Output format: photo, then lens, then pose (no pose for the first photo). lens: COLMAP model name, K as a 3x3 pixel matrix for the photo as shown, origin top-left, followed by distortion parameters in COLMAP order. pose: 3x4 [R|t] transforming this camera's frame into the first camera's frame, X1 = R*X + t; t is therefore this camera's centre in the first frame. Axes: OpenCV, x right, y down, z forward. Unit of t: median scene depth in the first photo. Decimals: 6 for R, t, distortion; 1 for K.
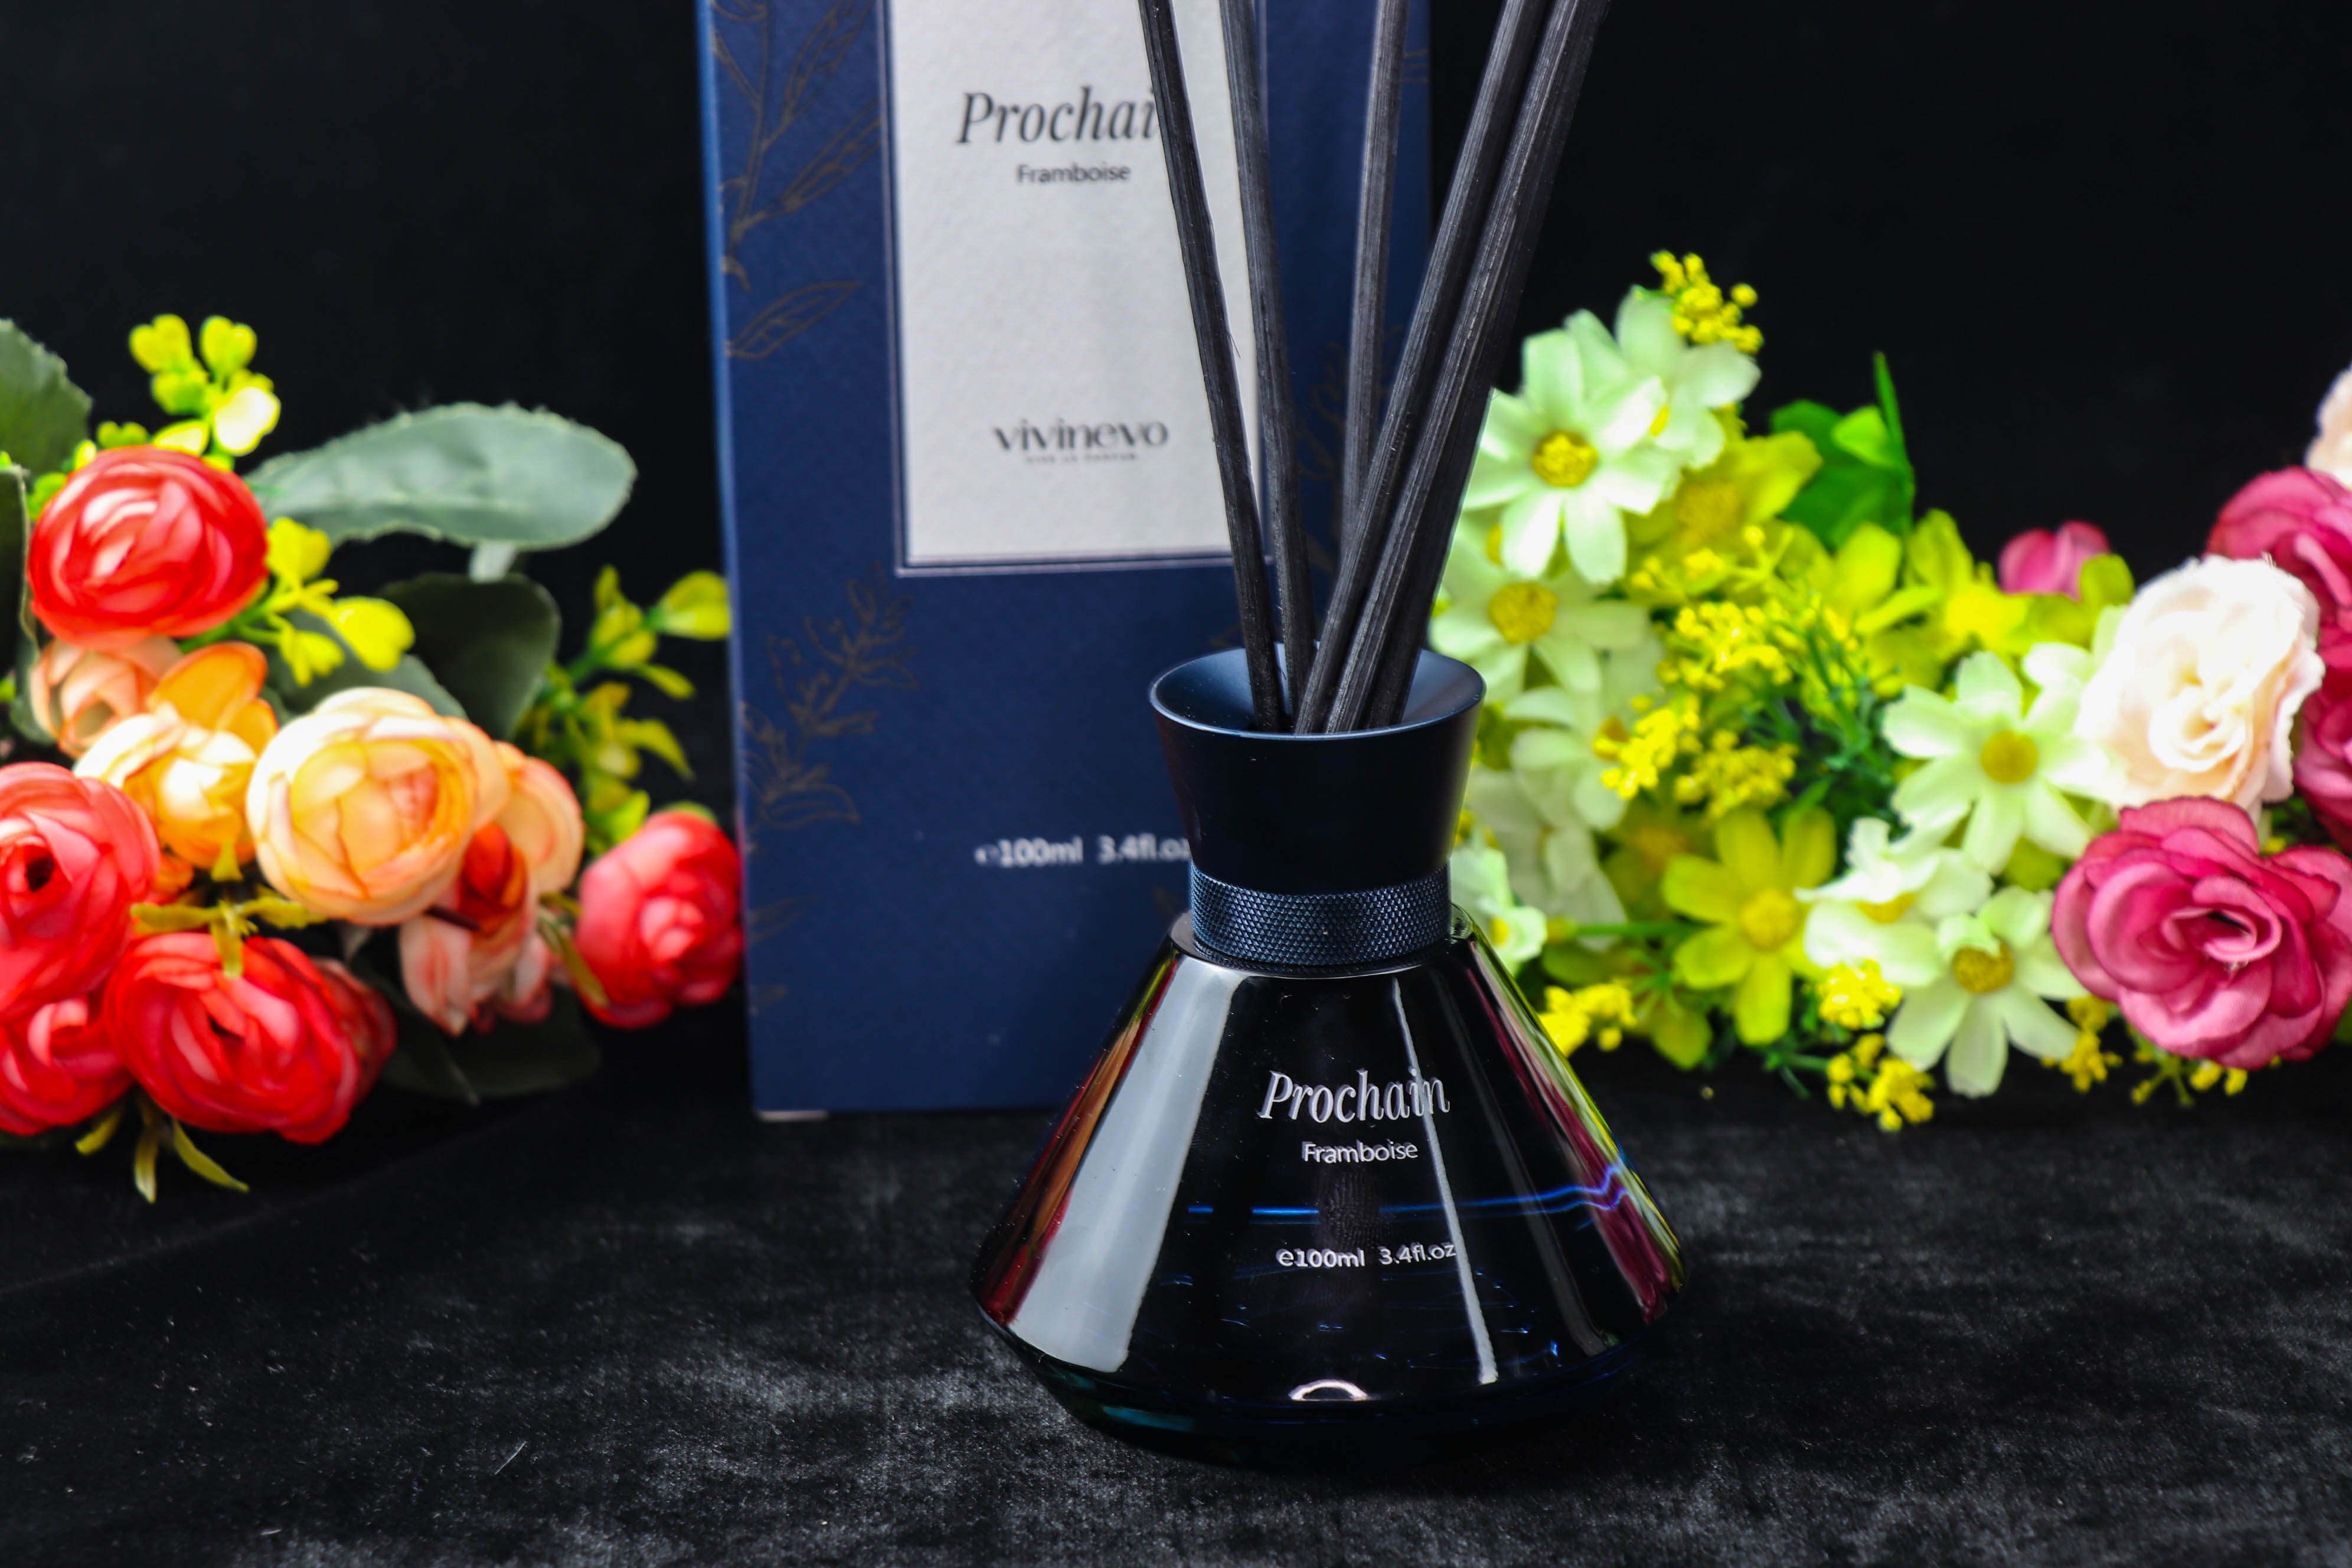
lens RADIAL K [[7609.6, 0, 1178.3], [0, 7609.6, 783.8], [0, 0, 1]] dist [0.874135, 0.000000]
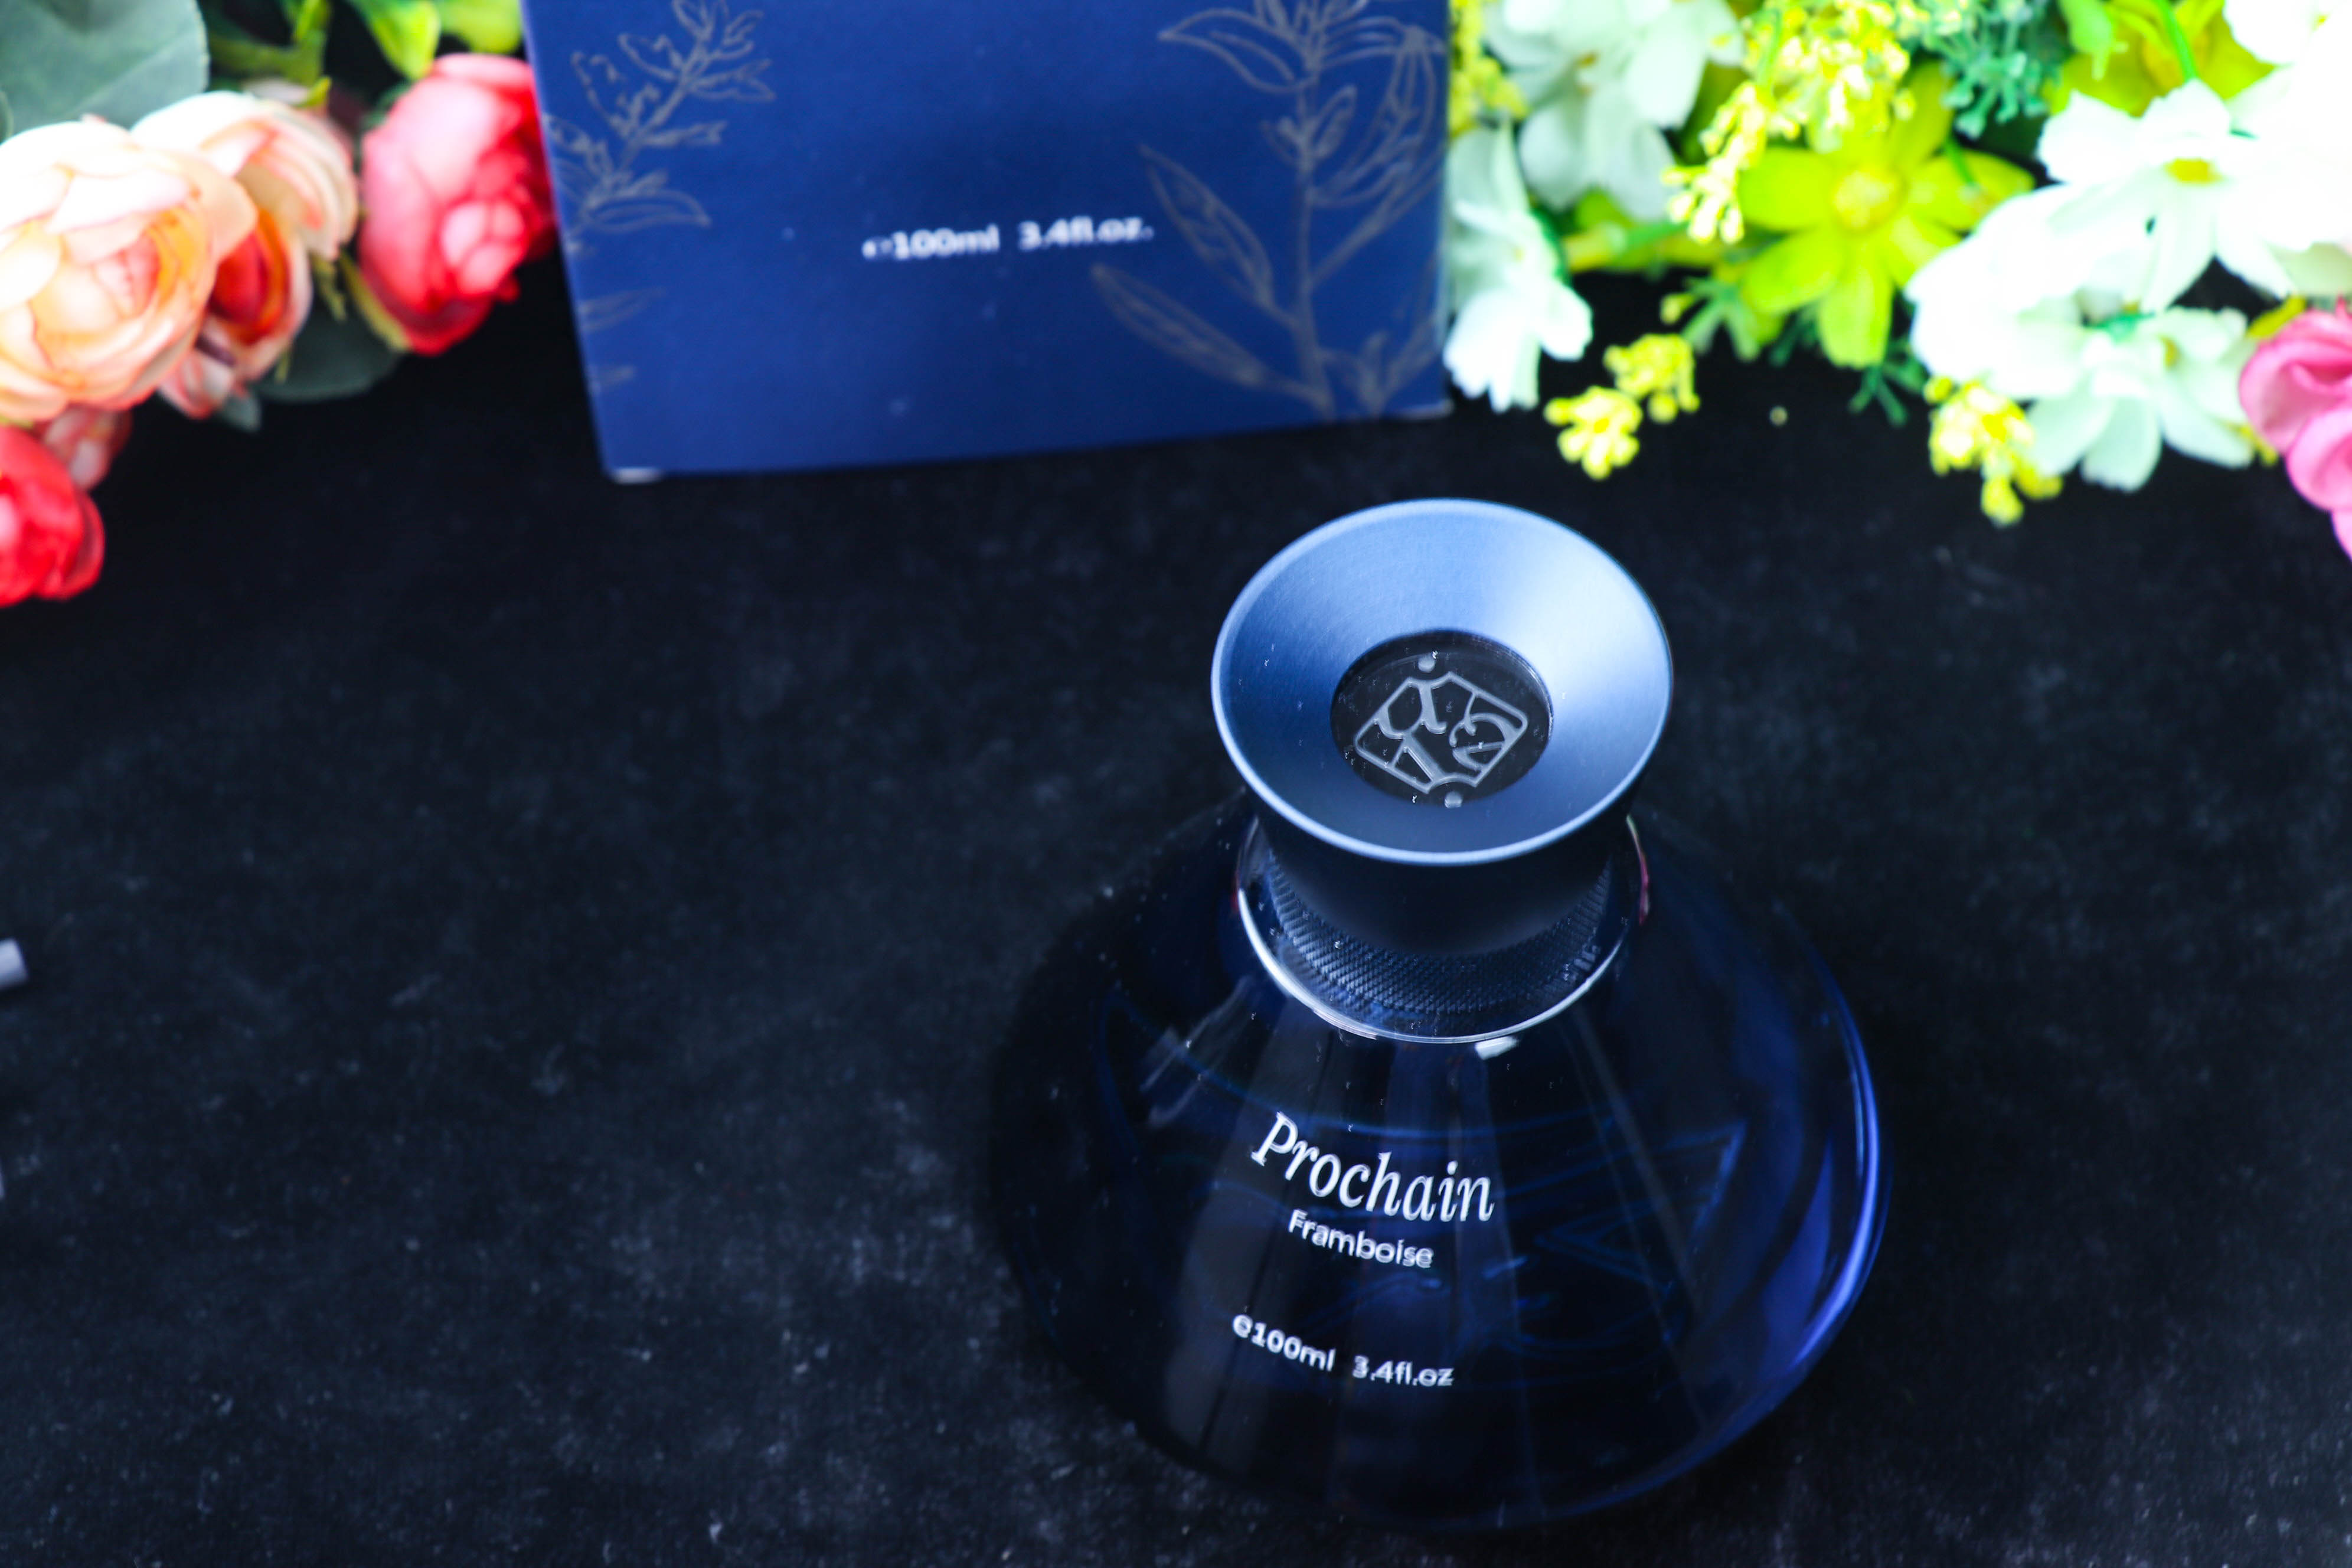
lens RADIAL K [[5961.8, 0, 1195.5], [0, 5961.8, 782.7], [0, 0, 1]] dist [0.299832, 0.000000]
pose [[0.999729, -0.022580, 0.005606, 0.002856], [0.014983, 0.809191, 0.587355, -0.307833], [-0.017798, -0.587112, 0.809310, 0.474008]]
